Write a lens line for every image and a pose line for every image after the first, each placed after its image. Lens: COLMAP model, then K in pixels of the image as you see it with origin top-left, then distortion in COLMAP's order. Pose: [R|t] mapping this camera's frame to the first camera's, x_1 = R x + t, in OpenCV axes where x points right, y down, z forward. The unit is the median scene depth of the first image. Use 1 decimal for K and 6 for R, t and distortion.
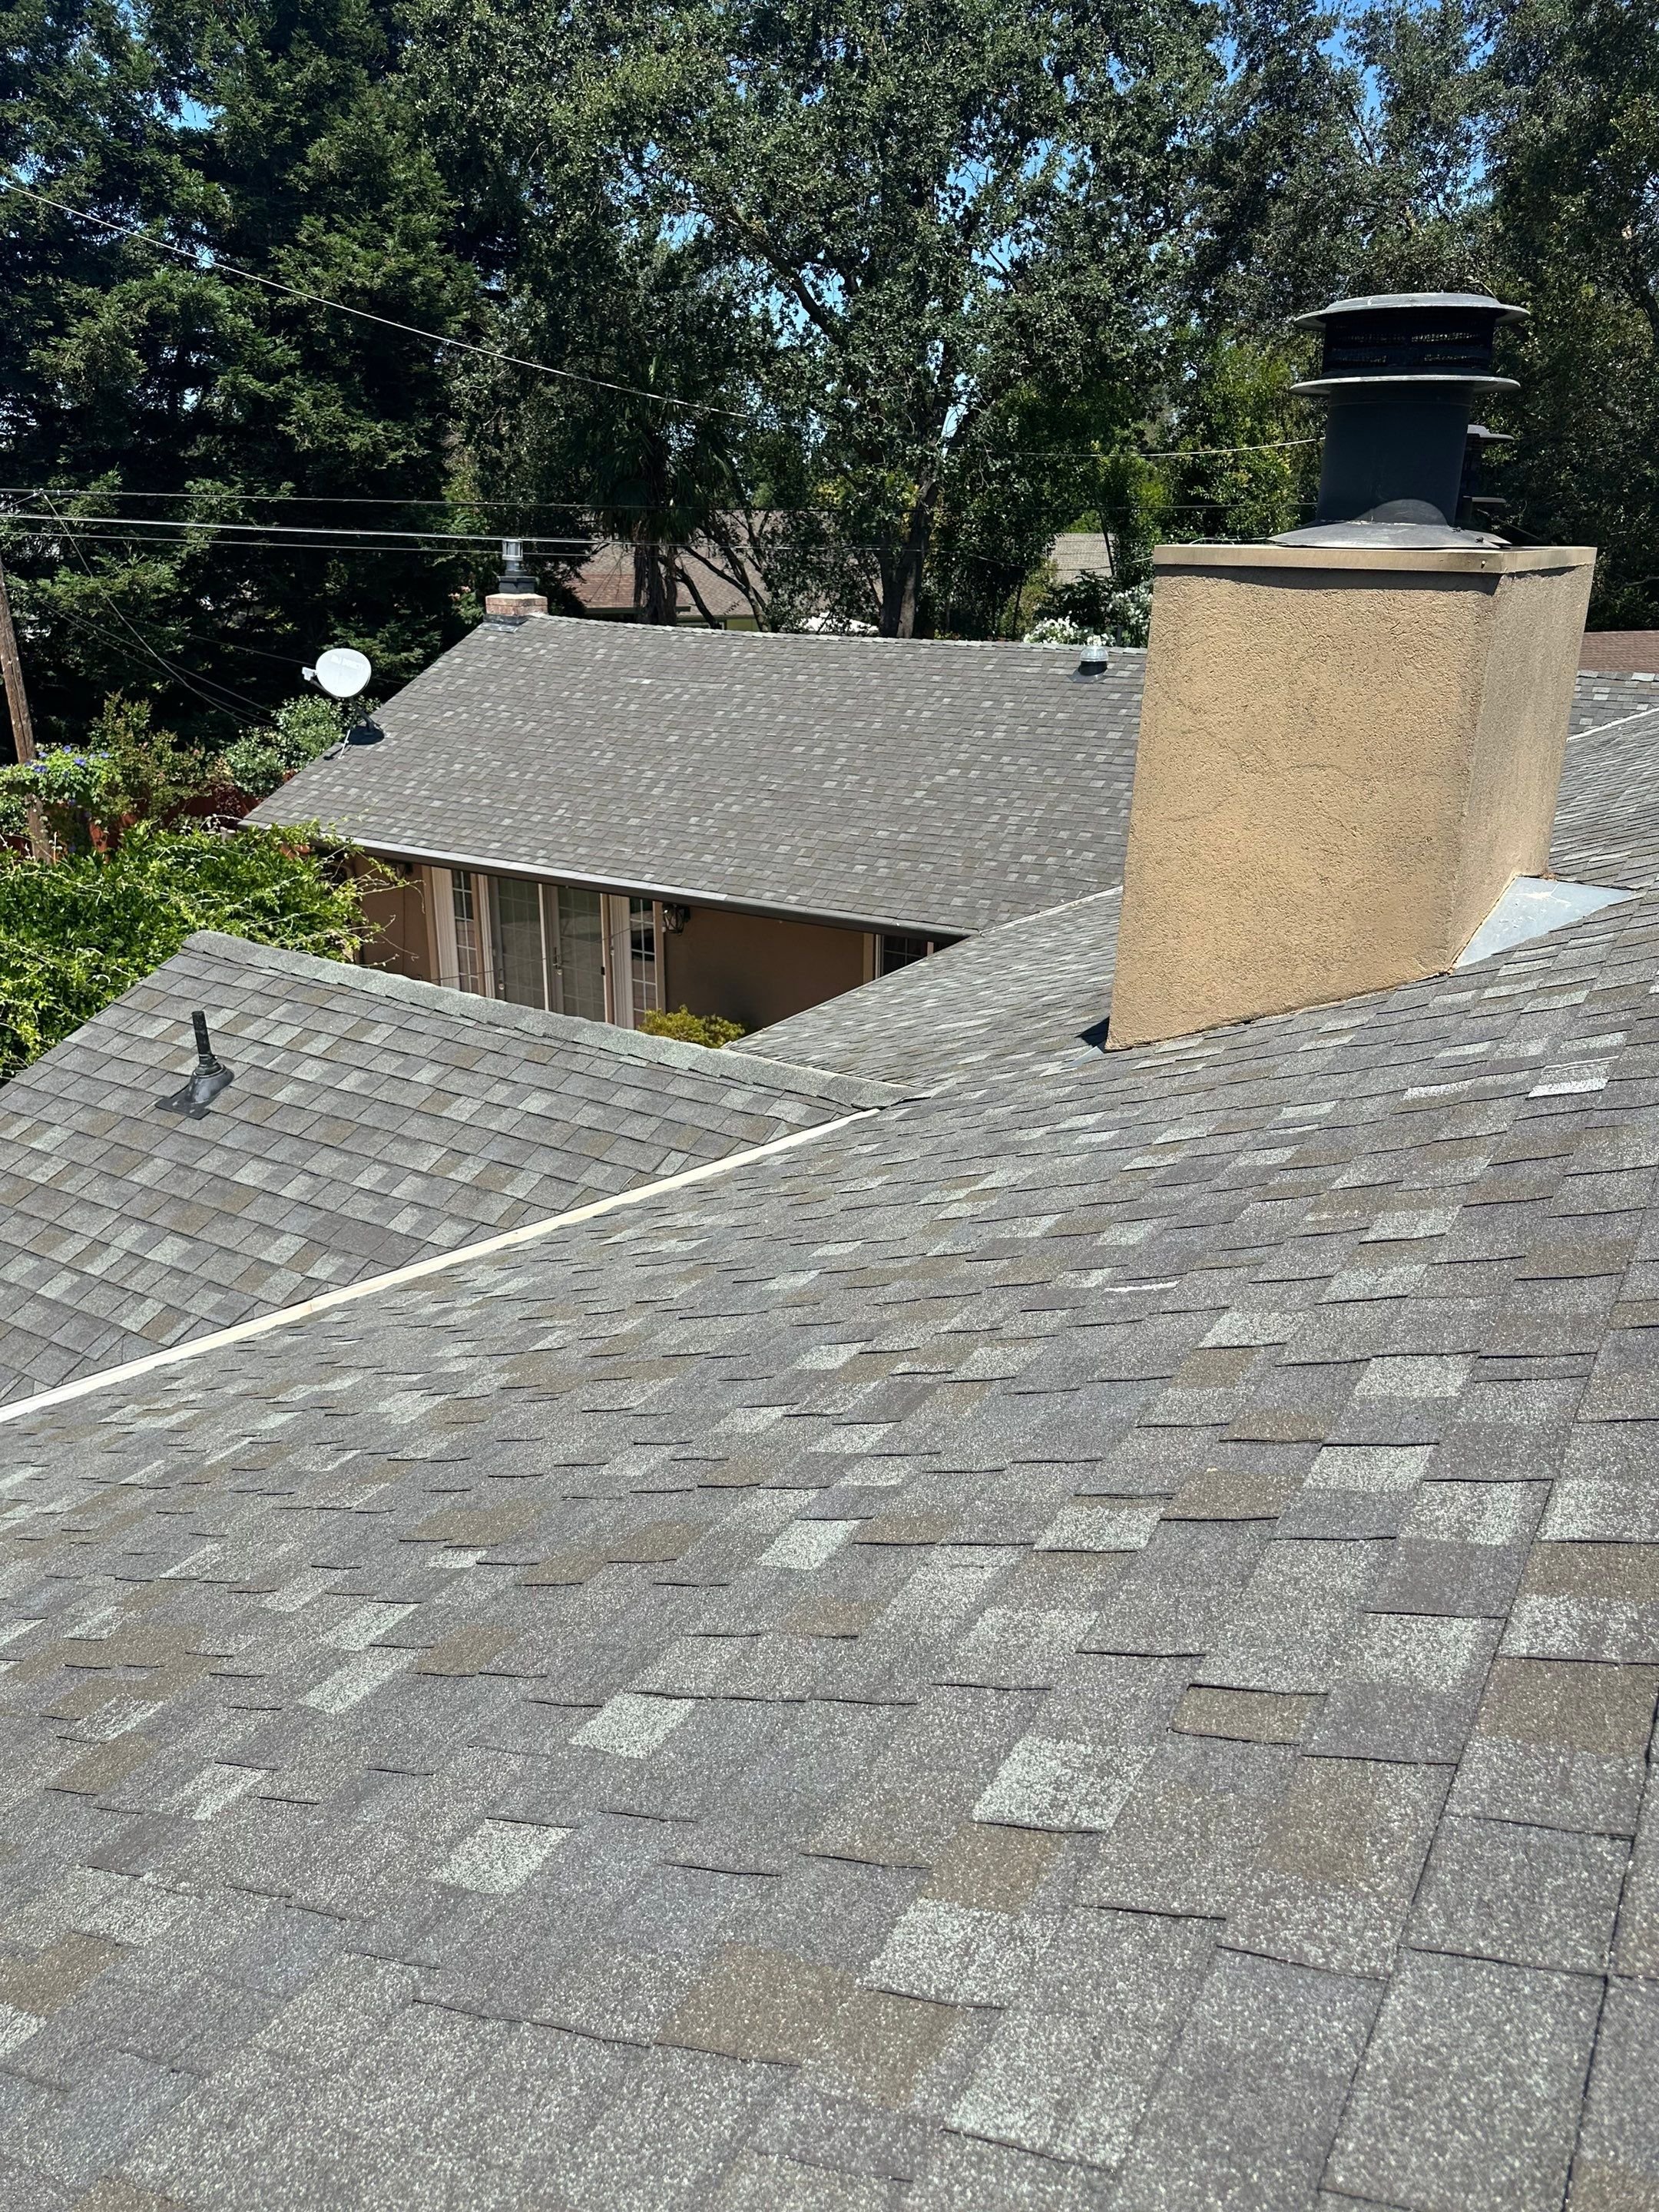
lens RADIAL K [[1592.8, 0, 804.2], [0, 1592.8, 1103.4], [0, 0, 1]] dist [0.047817, -0.046943]
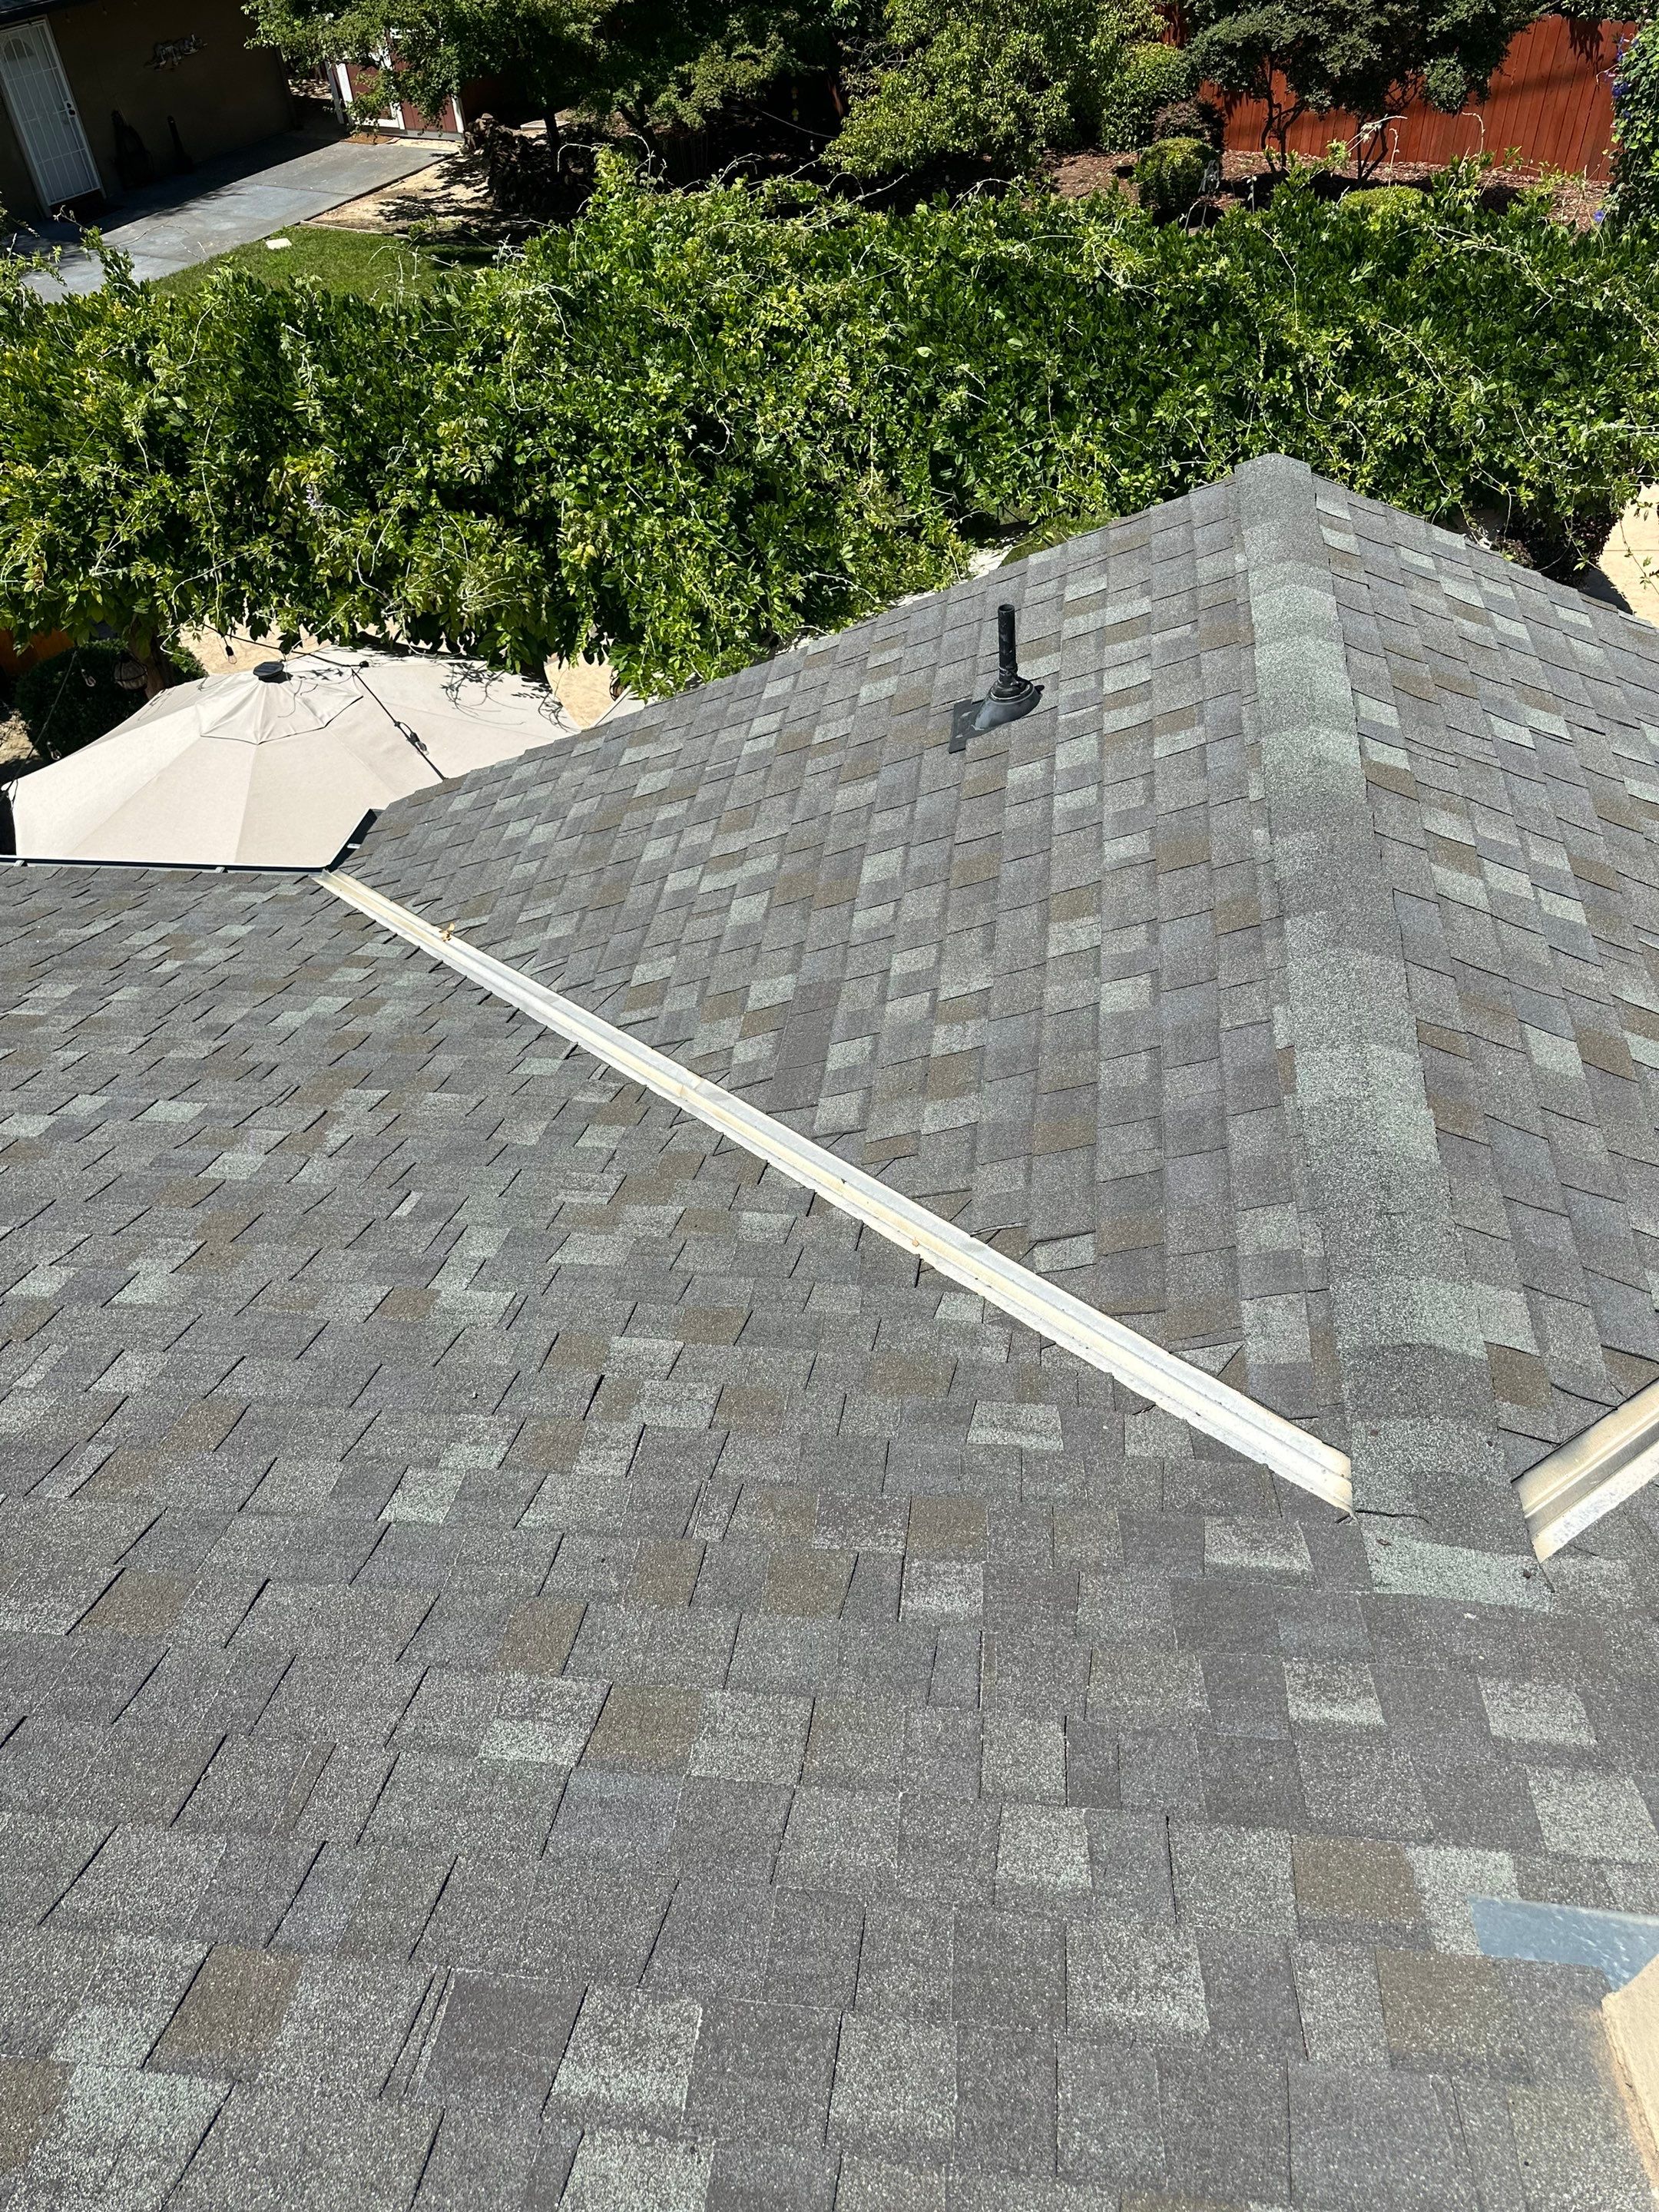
lens RADIAL K [[1563.9, 0, 833.9], [0, 1563.9, 1101.8], [0, 0, 1]] dist [0.060159, -0.056903]
pose [[0.433592, 0.594491, -0.677184, 0.179273], [-0.259372, 0.802034, 0.538023, -0.225551], [0.862974, -0.057640, 0.501949, 0.549133]]
